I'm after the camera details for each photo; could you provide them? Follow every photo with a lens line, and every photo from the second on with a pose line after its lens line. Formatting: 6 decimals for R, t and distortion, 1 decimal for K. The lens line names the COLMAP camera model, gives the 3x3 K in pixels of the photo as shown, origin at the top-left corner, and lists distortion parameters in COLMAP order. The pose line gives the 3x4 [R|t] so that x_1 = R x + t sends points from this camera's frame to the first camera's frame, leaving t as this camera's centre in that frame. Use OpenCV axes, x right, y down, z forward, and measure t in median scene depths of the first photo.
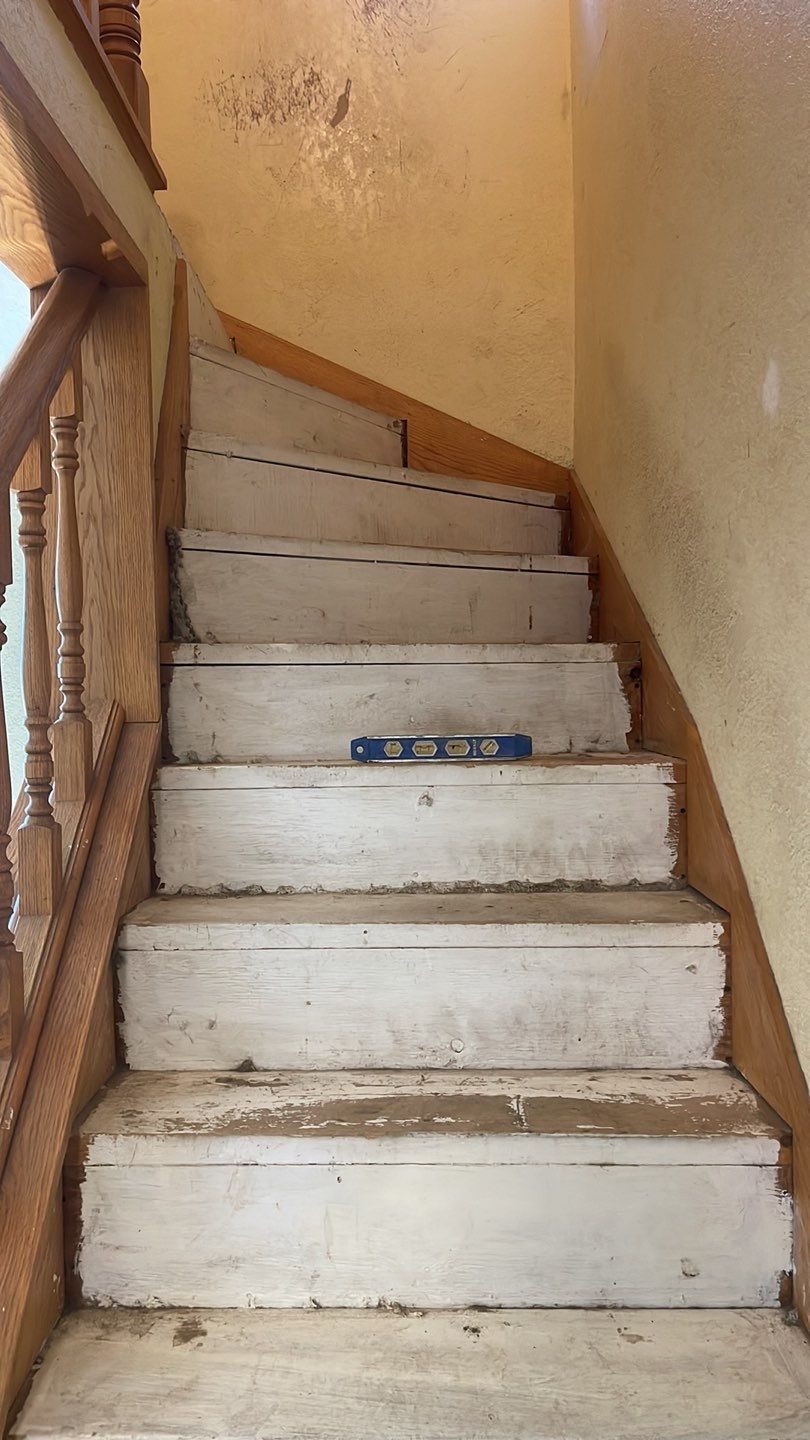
lens RADIAL K [[1080.1, 0, 402.7], [0, 1080.1, 731.3], [0, 0, 1]] dist [0.025999, 0.001564]
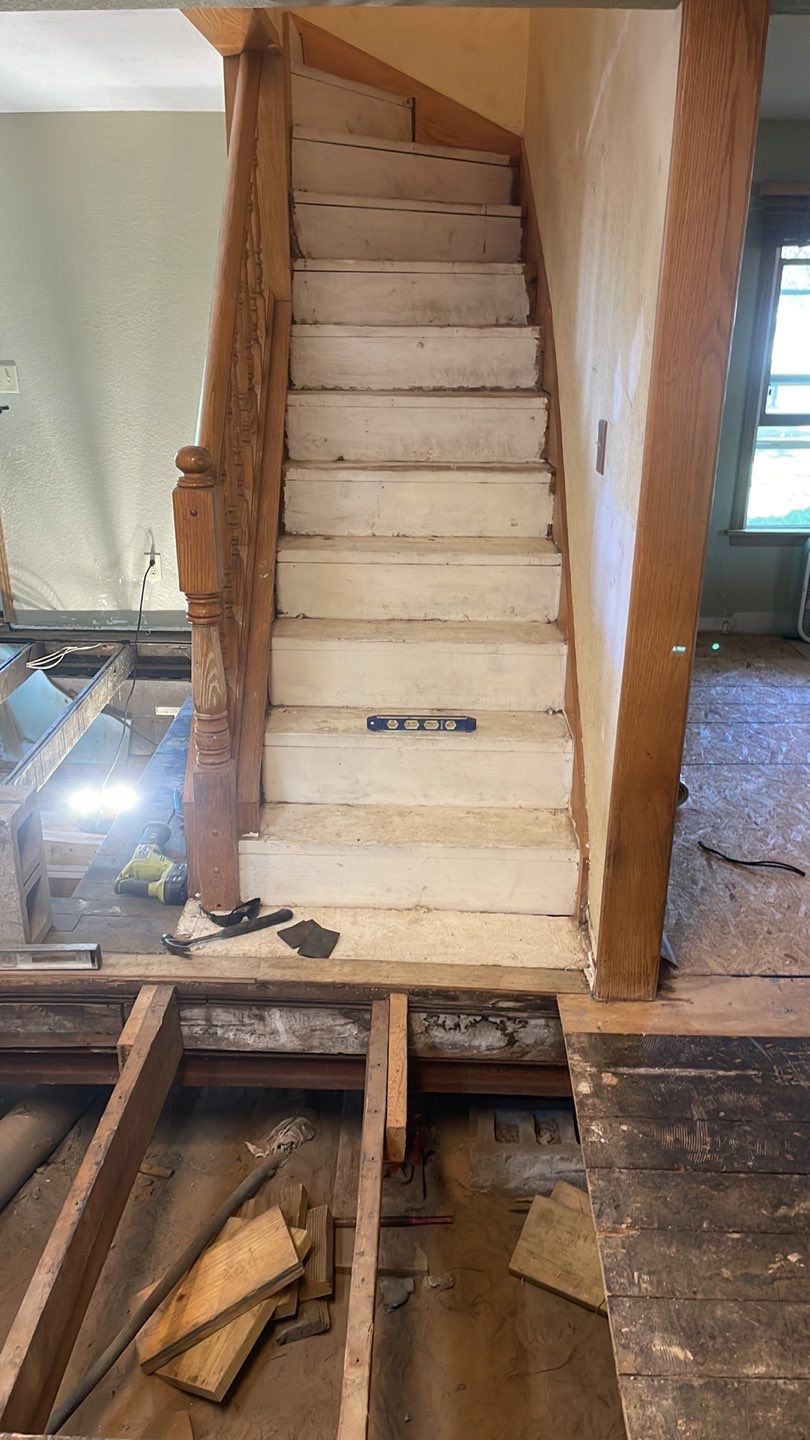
lens RADIAL K [[1078.3, 0, 397.8], [0, 1078.3, 717.8], [0, 0, 1]] dist [0.104364, -0.164139]
pose [[0.999783, 0.020152, 0.005256, -0.018758], [-0.020779, 0.948309, 0.316666, 0.081981], [0.001397, -0.316707, 0.948522, -1.214575]]
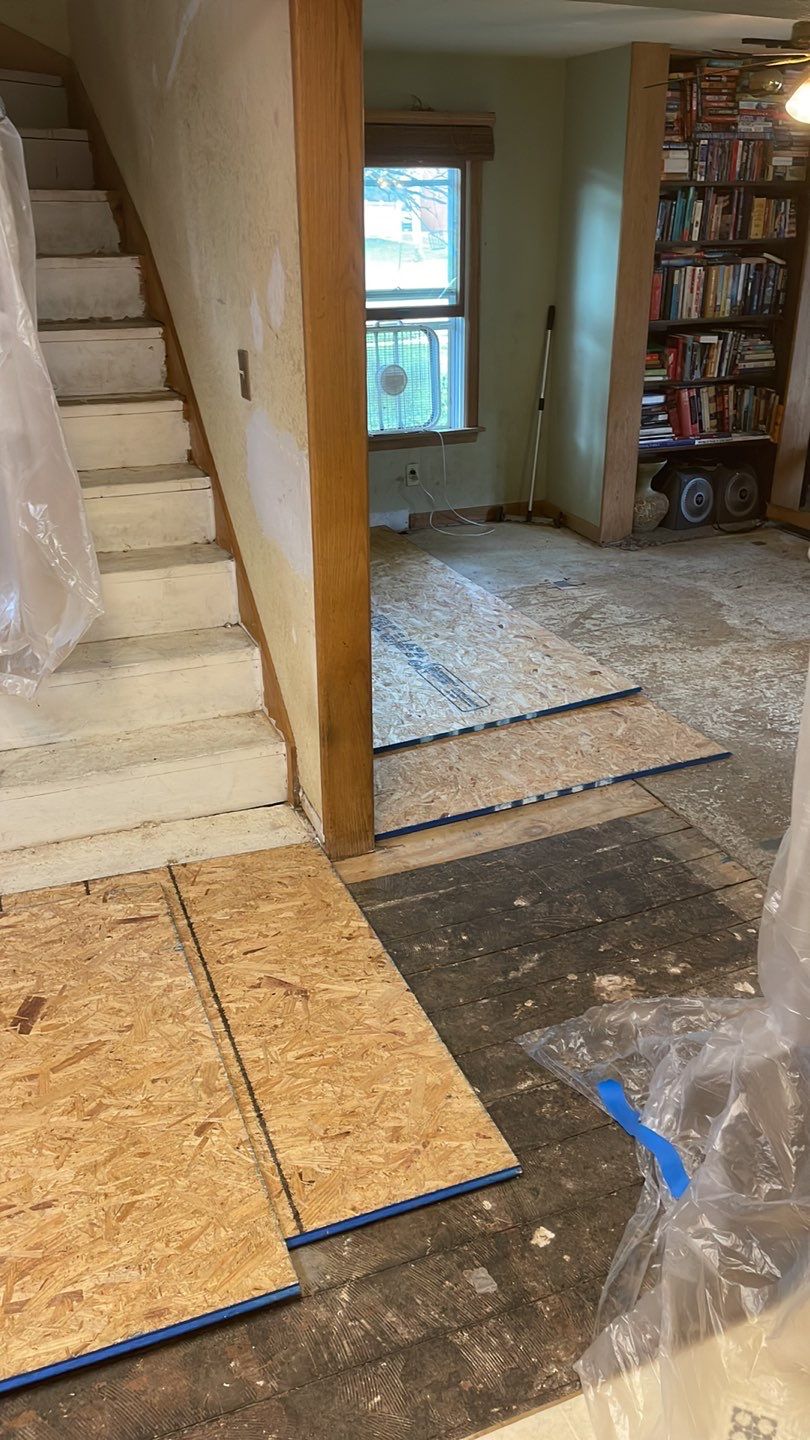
lens RADIAL K [[1080.1, 0, 402.7], [0, 1080.1, 731.3], [0, 0, 1]] dist [0.025999, 0.001564]
pose [[0.918599, -0.161735, 0.360579, -0.193958], [0.008135, 0.919963, 0.391920, 0.053651], [-0.395106, -0.357084, 0.846393, -1.338363]]
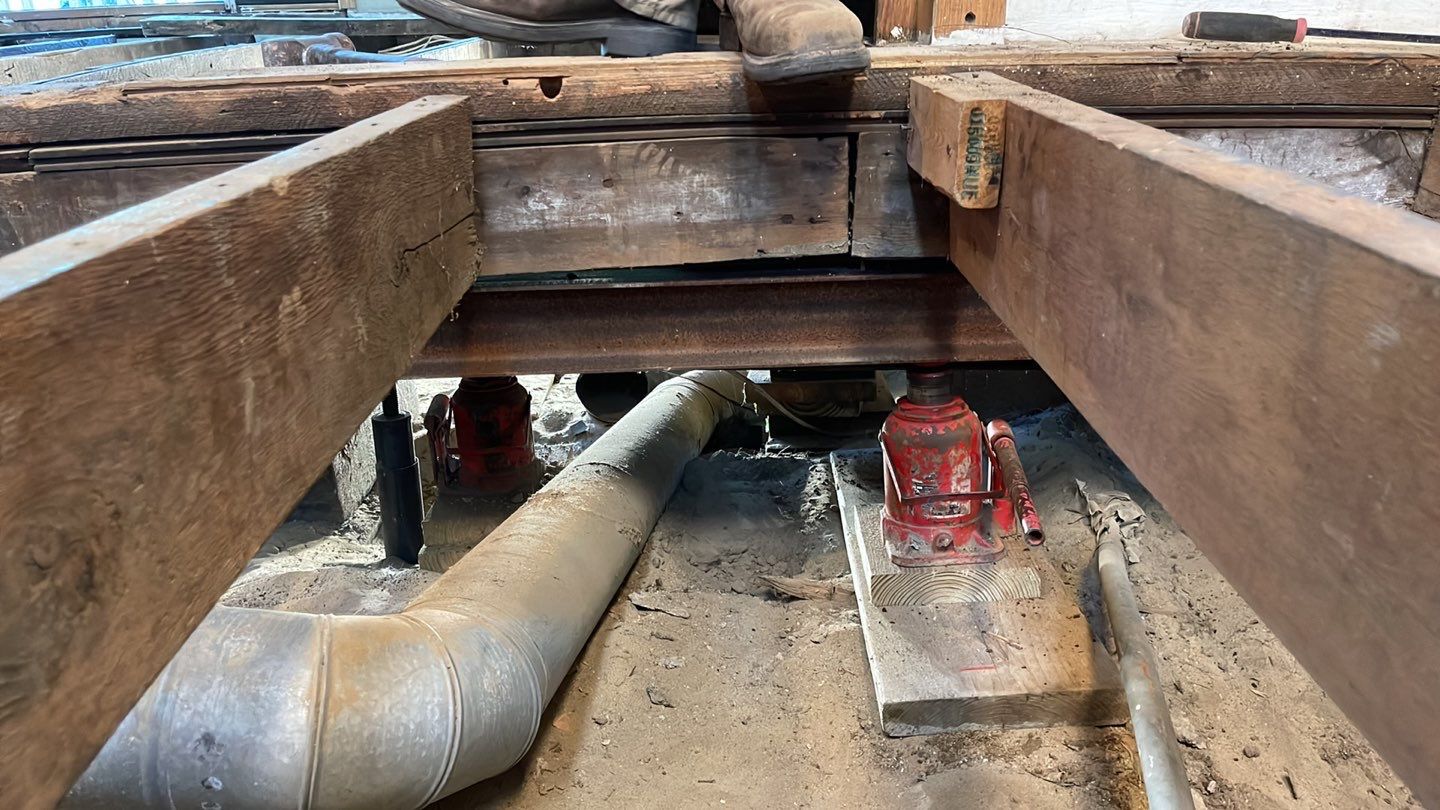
lens RADIAL K [[1078.3, 0, 720.0], [0, 1078.3, 405.0], [0, 0, 1]] dist [0.104364, -0.164139]
pose [[0.998568, -0.025207, 0.047181, -0.463487], [0.008470, 0.945392, 0.325824, 0.829733], [-0.052818, -0.324958, 0.944252, -0.603136]]
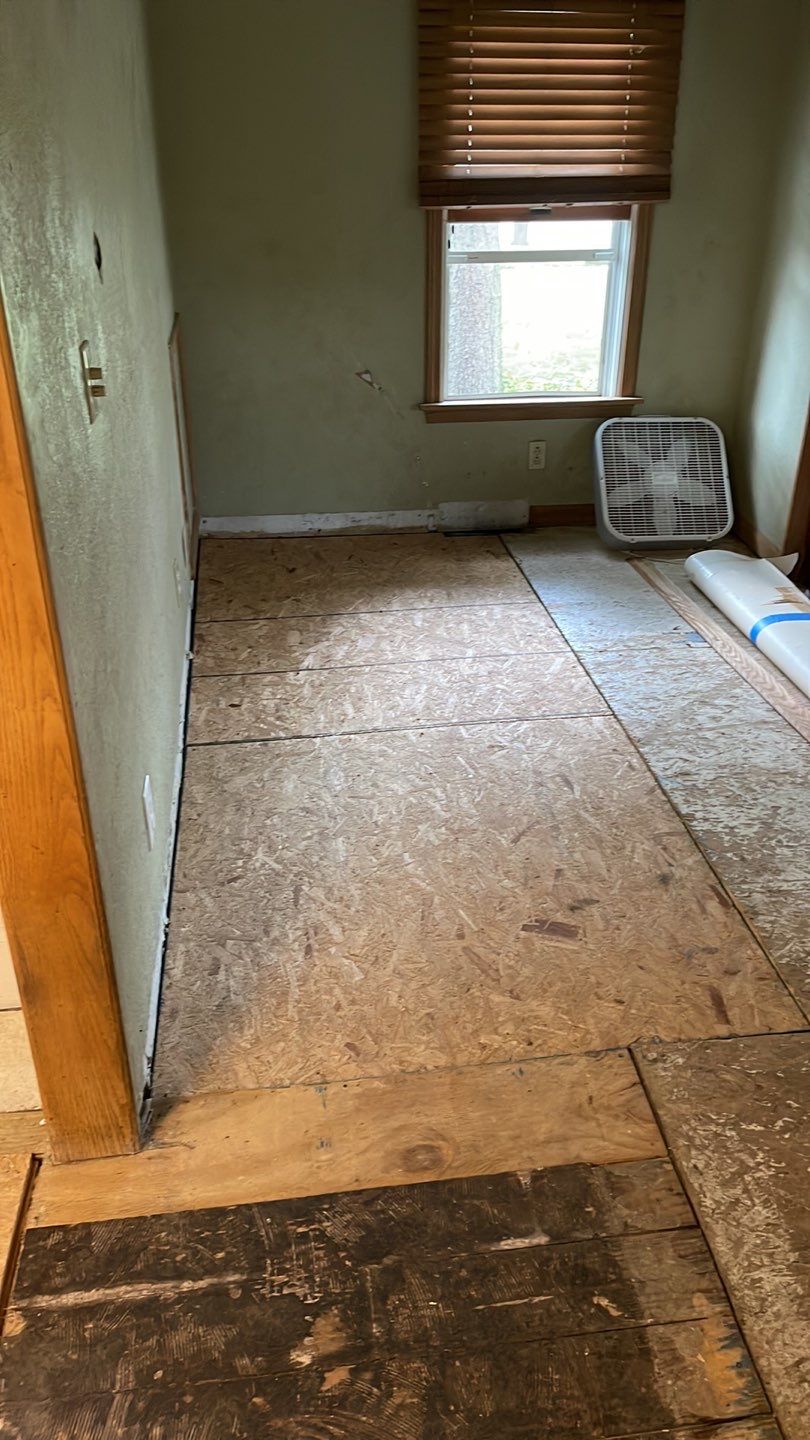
lens RADIAL K [[1078.3, 0, 397.8], [0, 1078.3, 717.8], [0, 0, 1]] dist [0.104364, -0.164139]
pose [[0.989359, -0.044642, 0.138480, 0.431275], [-0.021468, 0.896559, 0.442403, 0.066221], [-0.143906, -0.440668, 0.886060, -0.749536]]
